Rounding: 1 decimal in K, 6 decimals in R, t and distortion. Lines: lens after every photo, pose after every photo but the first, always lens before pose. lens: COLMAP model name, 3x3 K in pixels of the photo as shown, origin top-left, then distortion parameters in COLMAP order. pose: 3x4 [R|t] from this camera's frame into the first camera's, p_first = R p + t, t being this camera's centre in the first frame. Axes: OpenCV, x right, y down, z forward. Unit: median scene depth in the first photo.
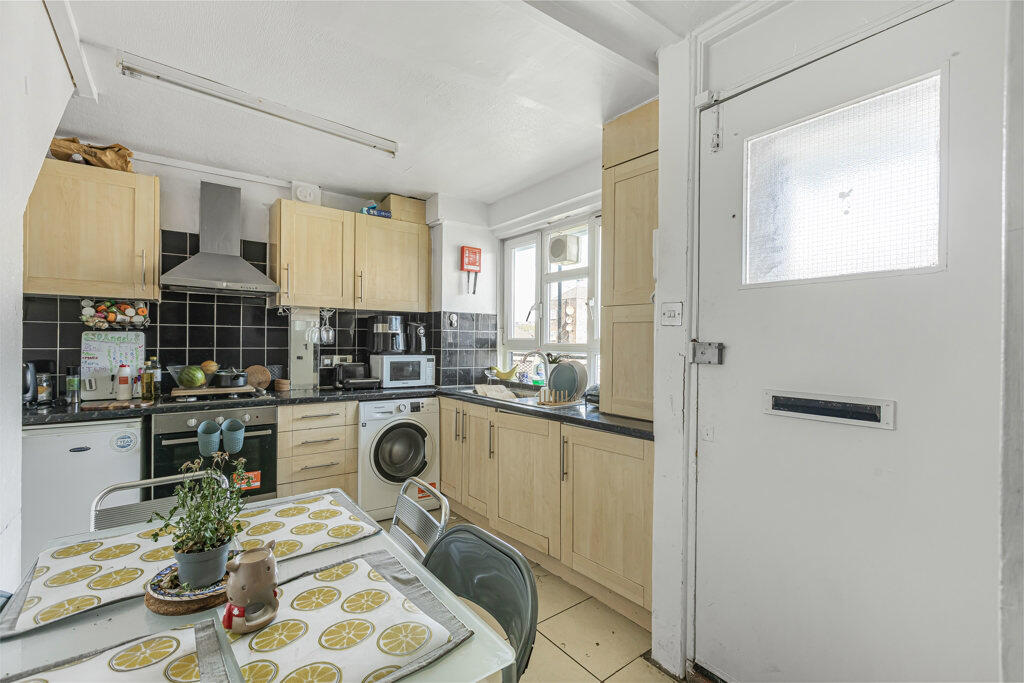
lens RADIAL K [[451.4, 0, 513.2], [0, 451.4, 343.1], [0, 0, 1]] dist [-0.000211, 0.000239]
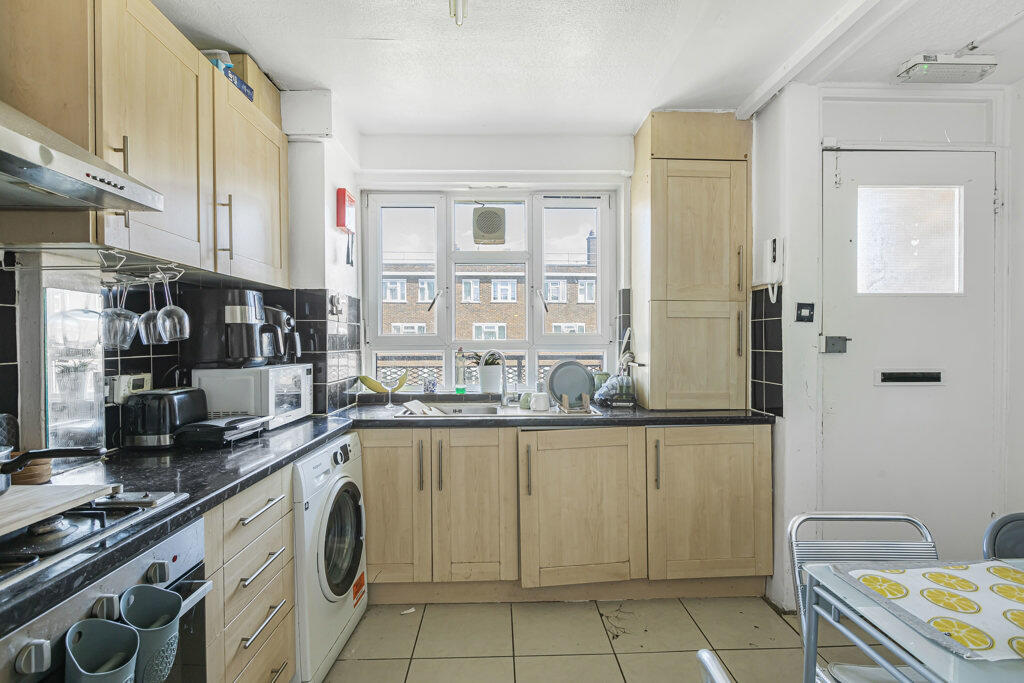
lens RADIAL K [[484.5, 0, 513.6], [0, 484.5, 343.6], [0, 0, 1]] dist [-0.000598, -0.000533]
pose [[0.578204, -0.019661, 0.815655, -0.676865], [0.011694, 0.999807, 0.015810, -0.007180], [-0.815808, 0.000396, 0.578322, 0.531080]]
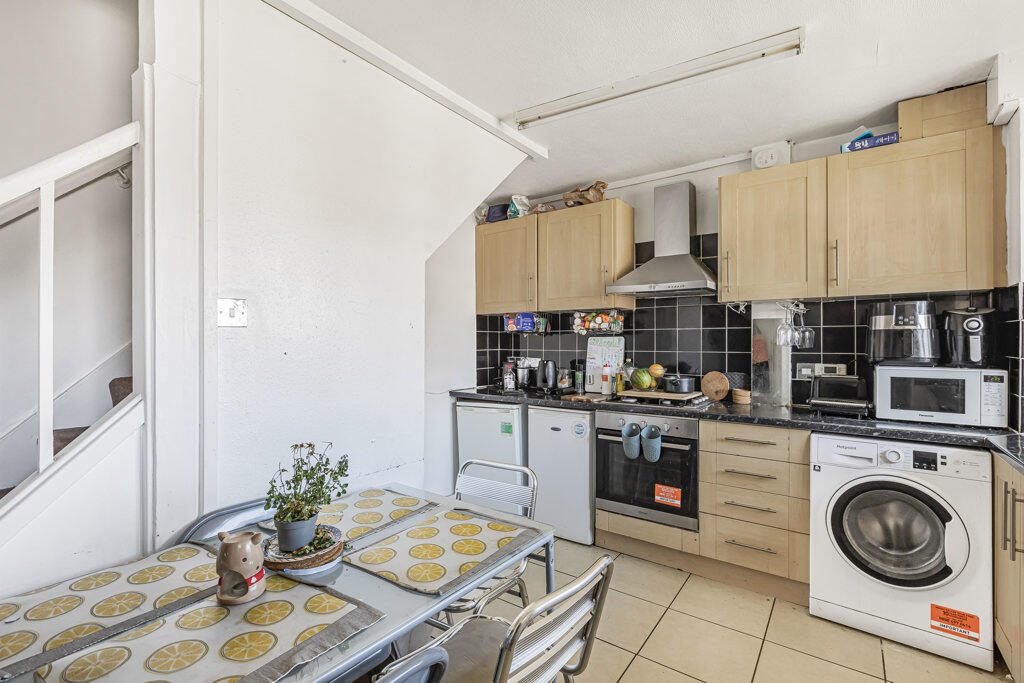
lens RADIAL K [[461.2, 0, 512.0], [0, 461.2, 341.5], [0, 0, 1]] dist [-0.001280, -0.000125]
pose [[0.285742, -0.011058, -0.958243, 0.211629], [-0.000214, 0.999933, -0.011603, 0.000567], [0.958306, 0.003520, 0.285721, 0.392357]]
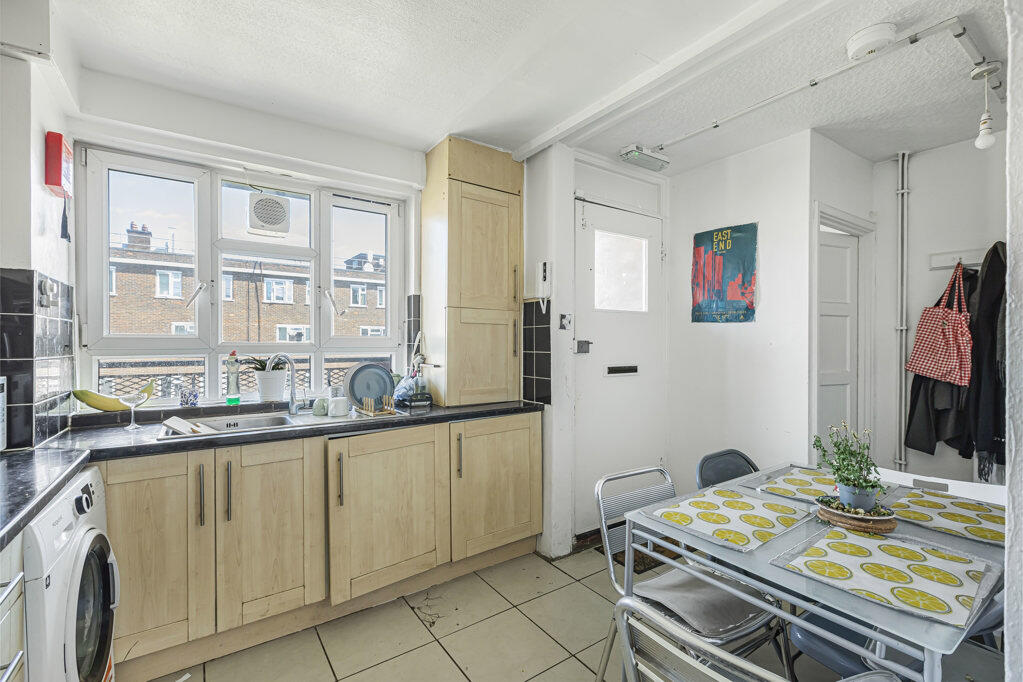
lens RADIAL K [[451.0, 0, 512.7], [0, 451.0, 342.6], [0, 0, 1]] dist [-0.000211, 0.000239]
pose [[0.040458, -0.012958, 0.999097, -0.706493], [0.002253, 0.999915, 0.012877, -0.008782], [-0.999179, 0.001730, 0.040484, 0.666868]]
